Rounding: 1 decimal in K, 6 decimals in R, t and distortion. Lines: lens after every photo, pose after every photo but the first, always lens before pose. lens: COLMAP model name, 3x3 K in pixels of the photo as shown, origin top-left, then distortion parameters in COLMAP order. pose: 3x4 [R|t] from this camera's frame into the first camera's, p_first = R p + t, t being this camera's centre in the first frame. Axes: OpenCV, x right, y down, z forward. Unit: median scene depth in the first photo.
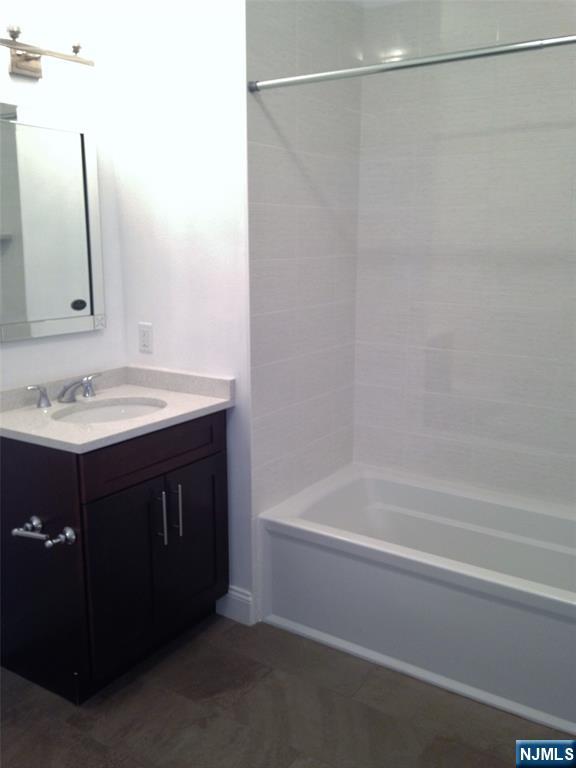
lens RADIAL K [[697.9, 0, 288.0], [0, 697.9, 384.0], [0, 0, 1]] dist [0.196708, -0.344551]
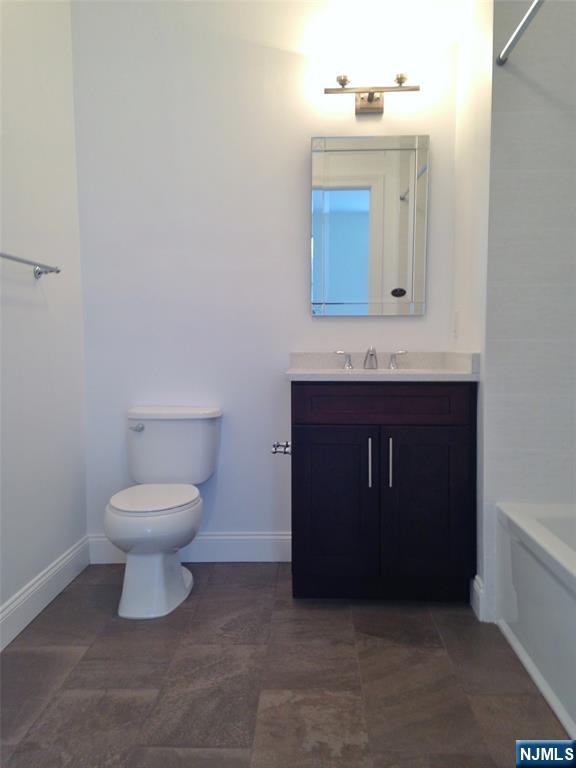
lens RADIAL K [[697.9, 0, 288.0], [0, 697.9, 384.0], [0, 0, 1]] dist [0.196708, -0.344551]
pose [[0.517194, 0.051125, -0.854340, 0.689645], [-0.170254, 0.984410, -0.044158, 0.136510], [0.838763, 0.168293, 0.517835, 0.289758]]
